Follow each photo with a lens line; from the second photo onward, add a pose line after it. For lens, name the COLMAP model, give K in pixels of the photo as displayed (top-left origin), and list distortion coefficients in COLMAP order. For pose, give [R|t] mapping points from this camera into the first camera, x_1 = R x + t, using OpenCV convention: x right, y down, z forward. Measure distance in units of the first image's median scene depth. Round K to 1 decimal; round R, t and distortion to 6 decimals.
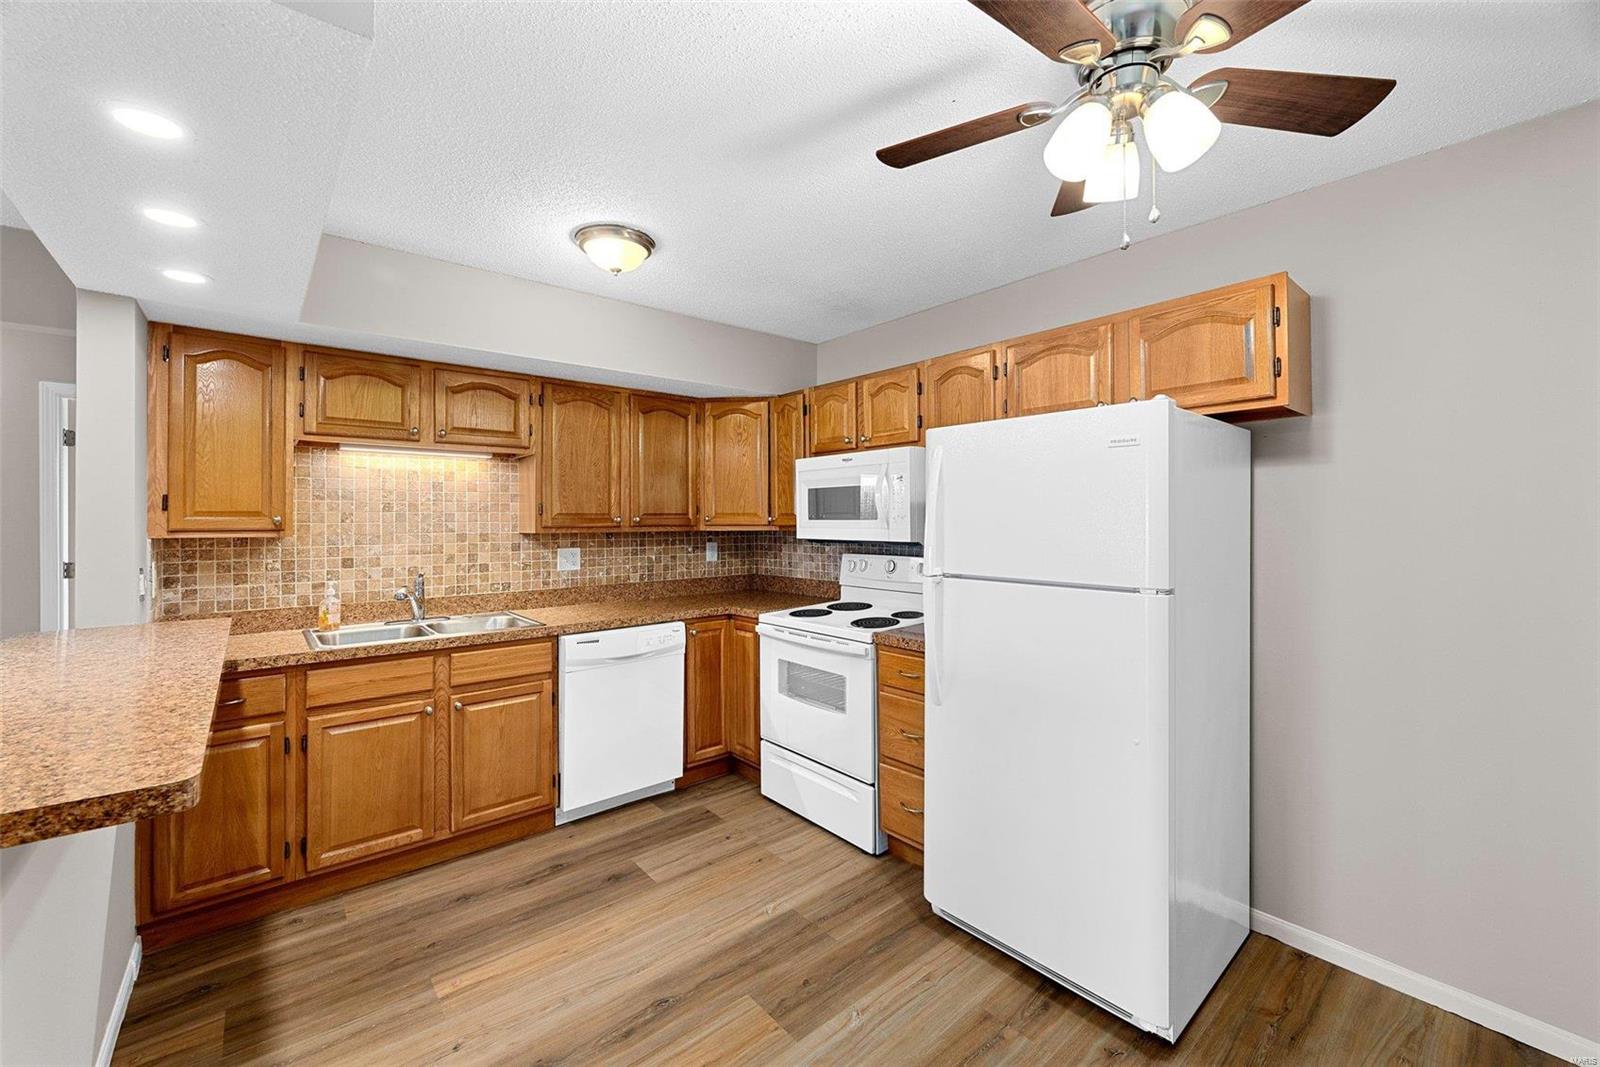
lens RADIAL K [[642.6, 0, 807.0], [0, 642.6, 530.2], [0, 0, 1]] dist [0.000661, -0.000103]
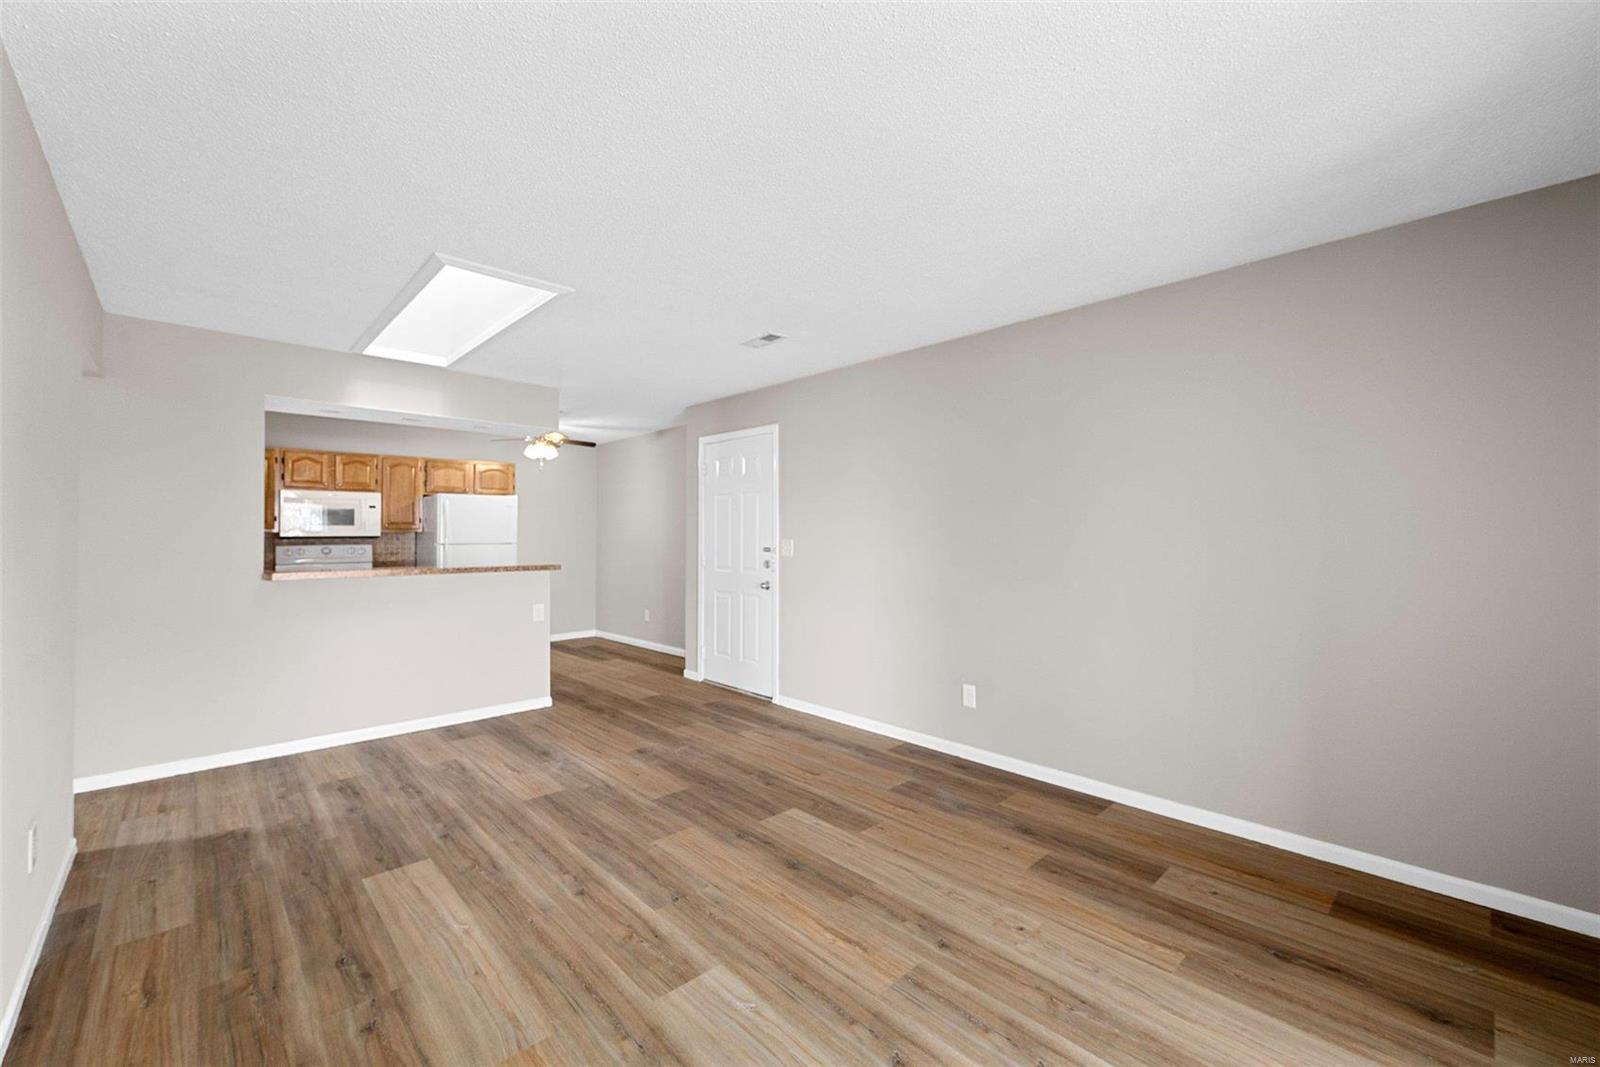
lens RADIAL K [[642.6, 0, 795.7], [0, 642.6, 529.6], [0, 0, 1]] dist [0.000661, -0.000103]
pose [[-0.063993, 0.010224, 0.997898, -1.905612], [0.022094, 0.999717, -0.008826, 0.042419], [-0.997706, 0.021483, -0.064200, -0.264739]]
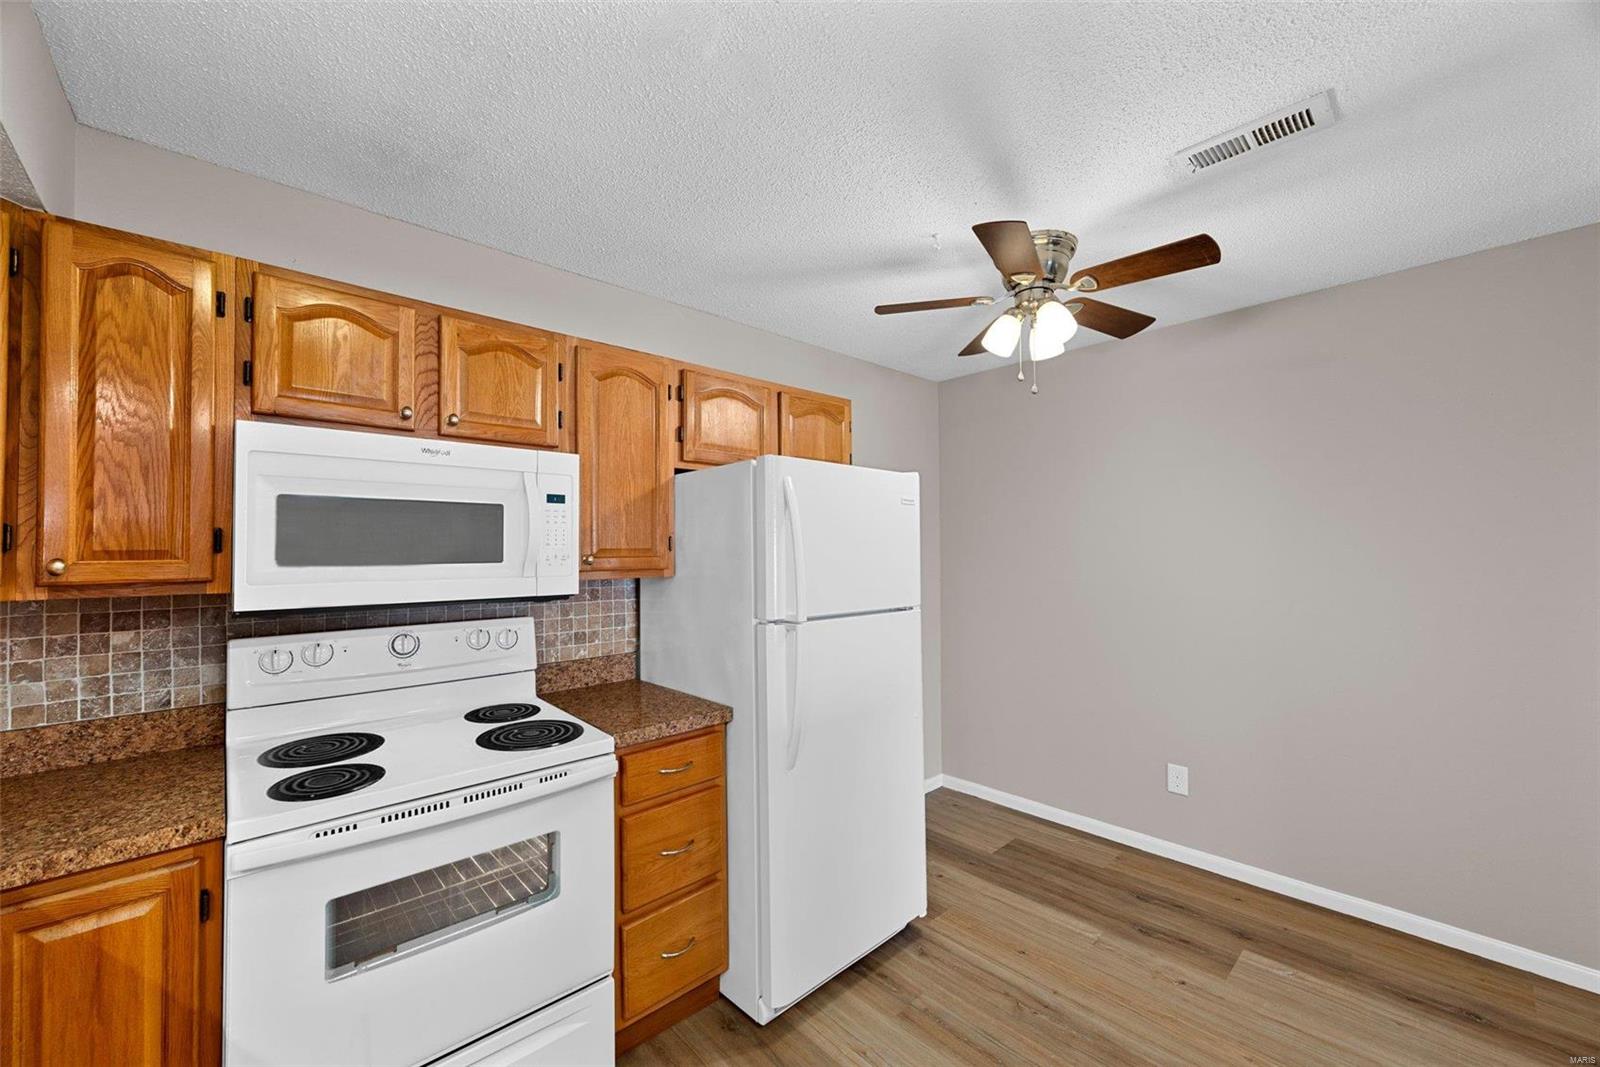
lens RADIAL K [[642.6, 0, 808.6], [0, 642.6, 539.8], [0, 0, 1]] dist [0.000661, -0.000103]
pose [[-0.054058, 0.020895, 0.998319, -0.472370], [0.023438, 0.999532, -0.019651, -0.017927], [-0.998263, 0.022337, -0.054522, 0.694604]]
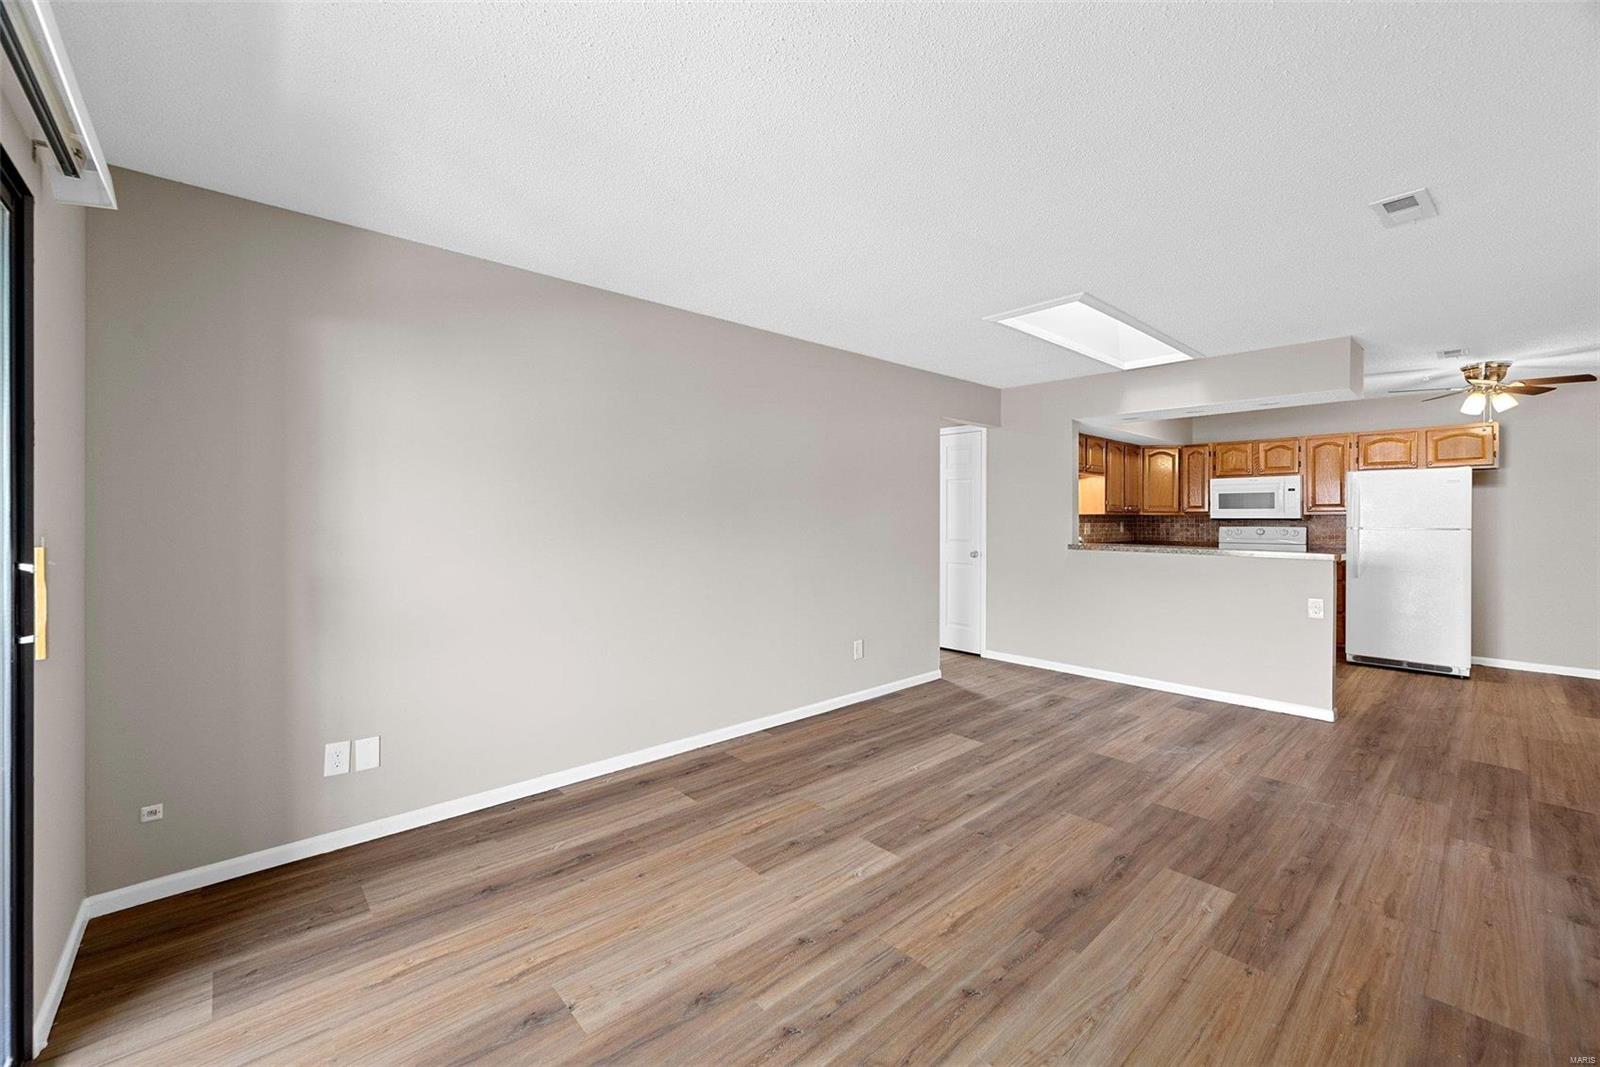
lens RADIAL K [[642.6, 0, 818.5], [0, 642.6, 510.9], [0, 0, 1]] dist [0.000661, -0.000103]
pose [[0.997463, 0.006219, 0.070910, -1.459463], [-0.004105, 0.999544, -0.029930, 0.057936], [-0.071064, 0.029563, 0.997034, -0.965836]]
